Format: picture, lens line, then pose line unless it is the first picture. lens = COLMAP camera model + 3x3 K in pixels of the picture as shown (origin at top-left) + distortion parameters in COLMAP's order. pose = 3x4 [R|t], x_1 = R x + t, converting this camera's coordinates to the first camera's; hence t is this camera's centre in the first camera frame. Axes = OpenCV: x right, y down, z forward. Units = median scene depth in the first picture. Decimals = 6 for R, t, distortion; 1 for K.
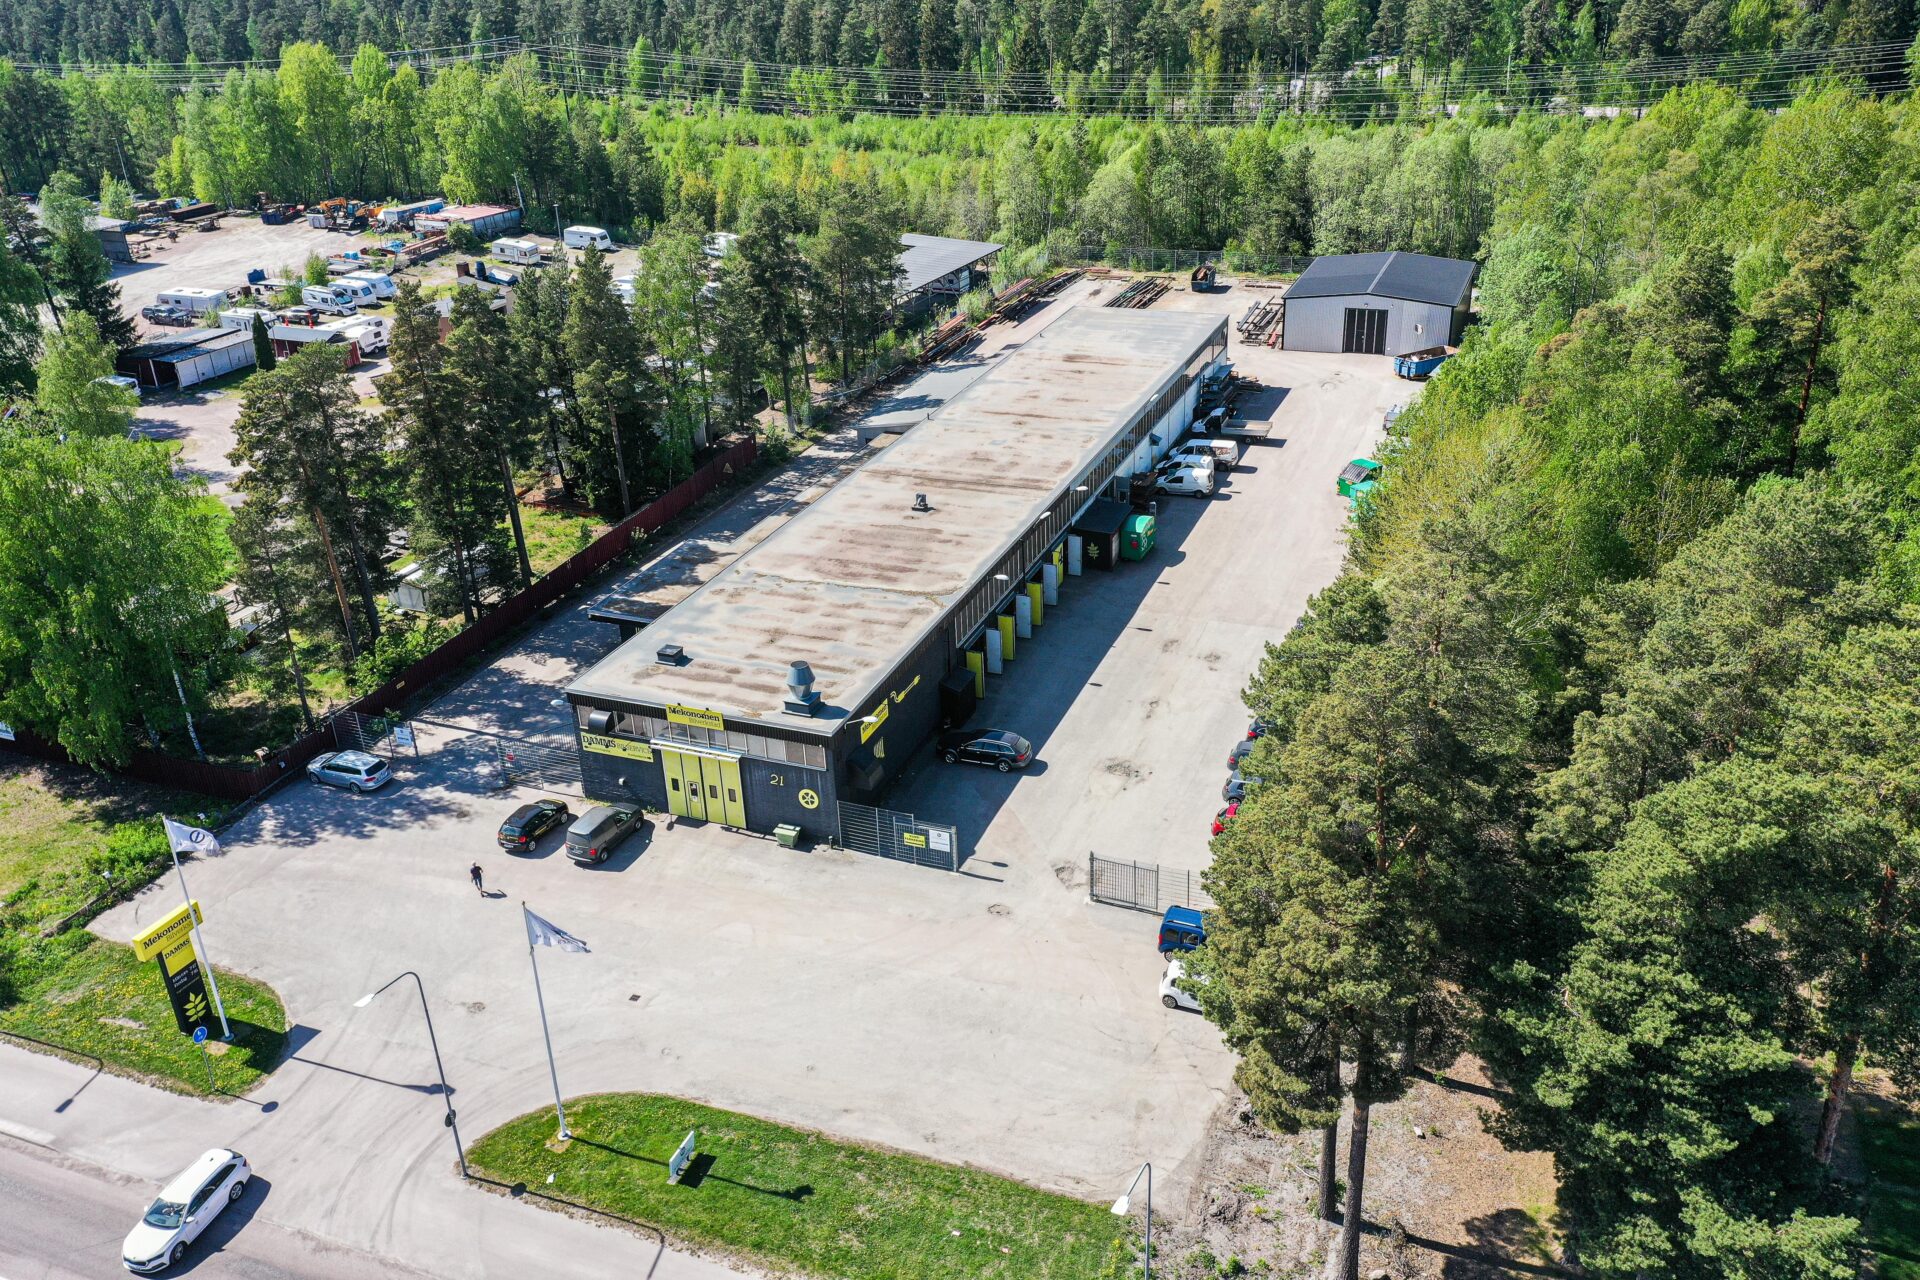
lens RADIAL K [[1517.6, 0, 1050.4], [0, 1517.6, 635.4], [0, 0, 1]] dist [-0.000182, 0.001854]
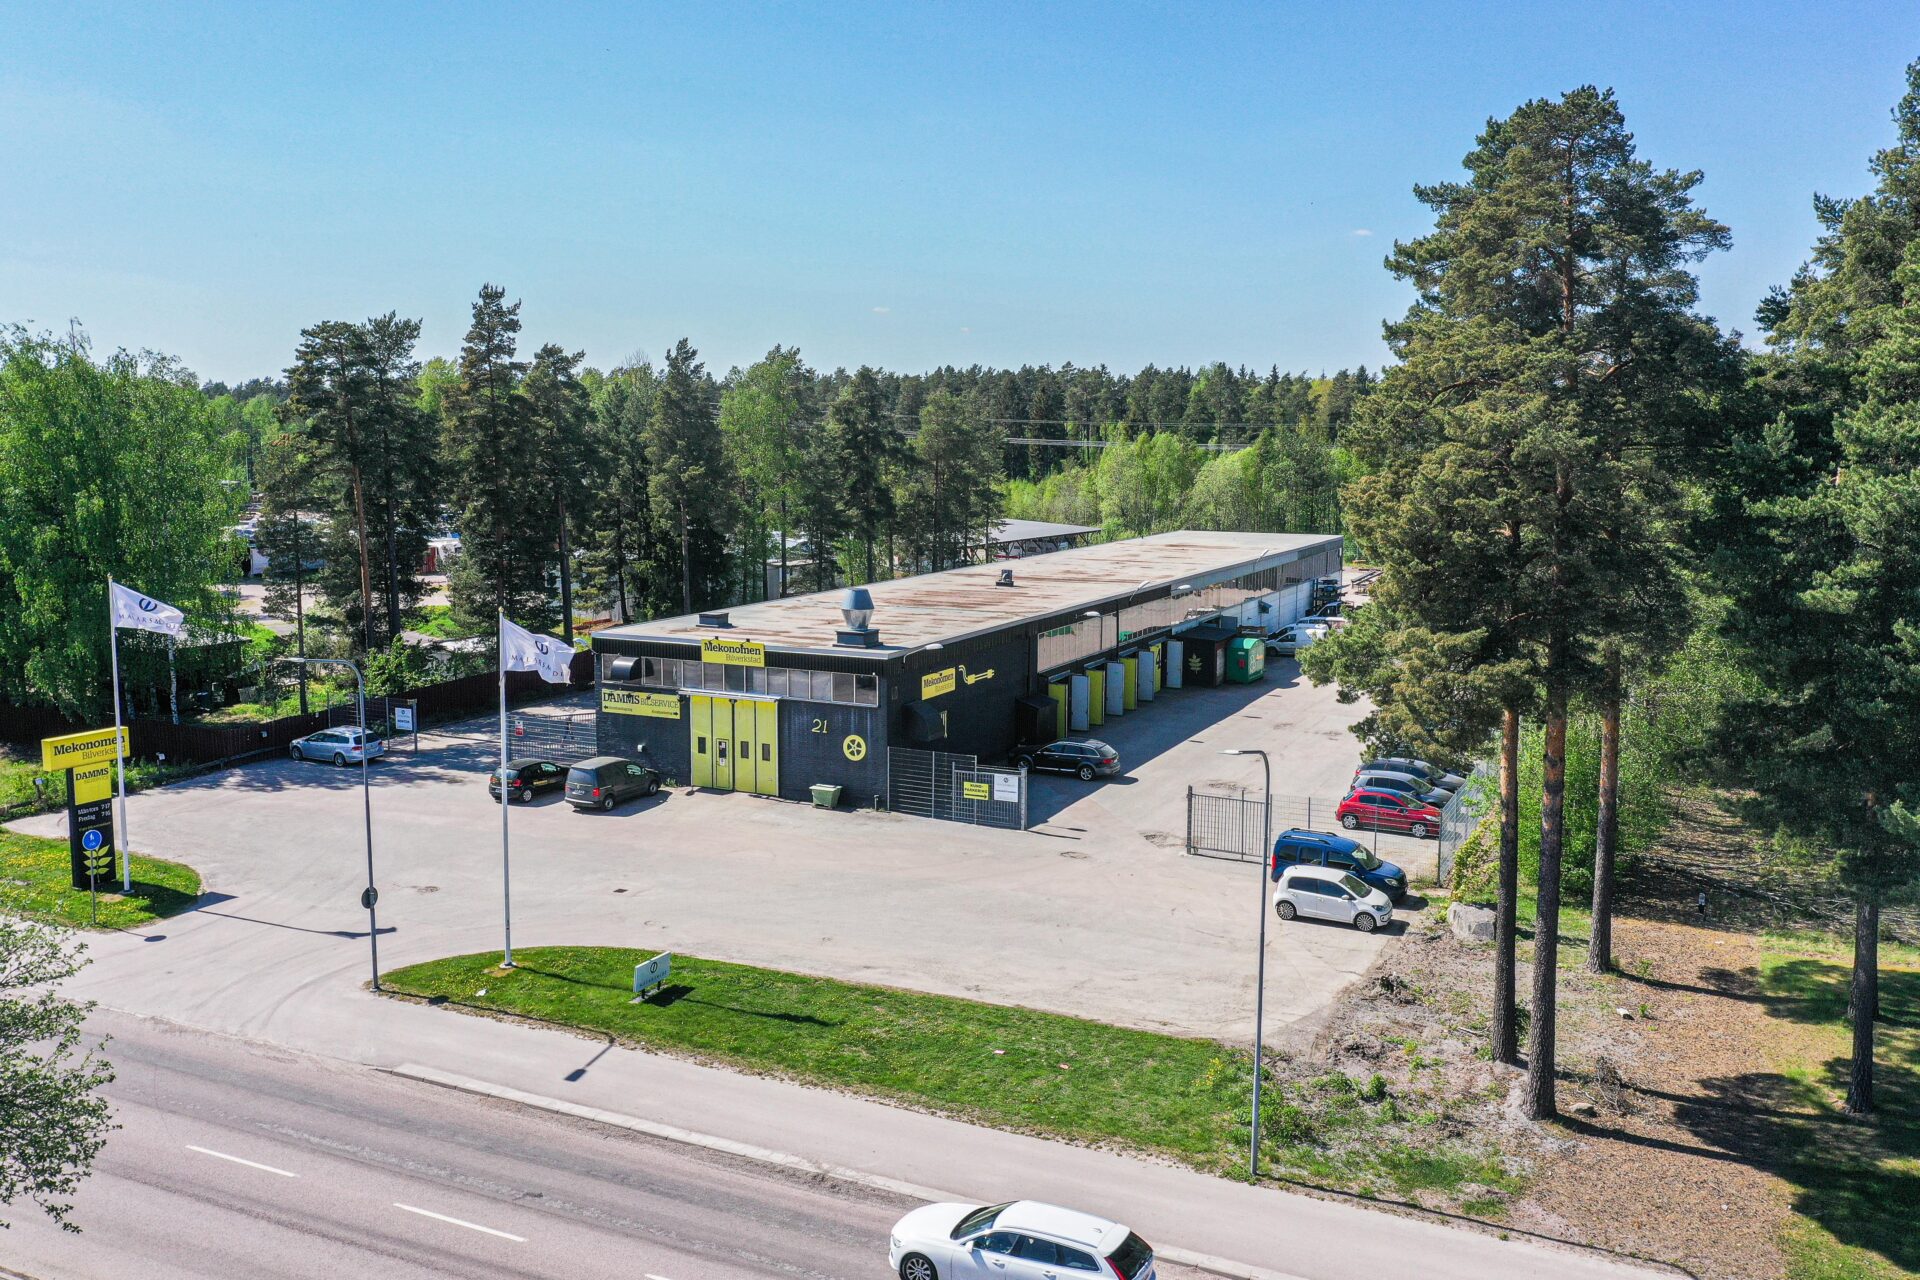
lens RADIAL K [[1603.9, 0, 1041.3], [0, 1603.9, 644.6], [0, 0, 1]] dist [0.002702, 0.003516]
pose [[0.996968, 0.035707, -0.069143, 0.004608], [-0.055300, 0.950210, -0.306663, 0.358172], [0.054750, 0.309556, 0.949304, 0.155374]]
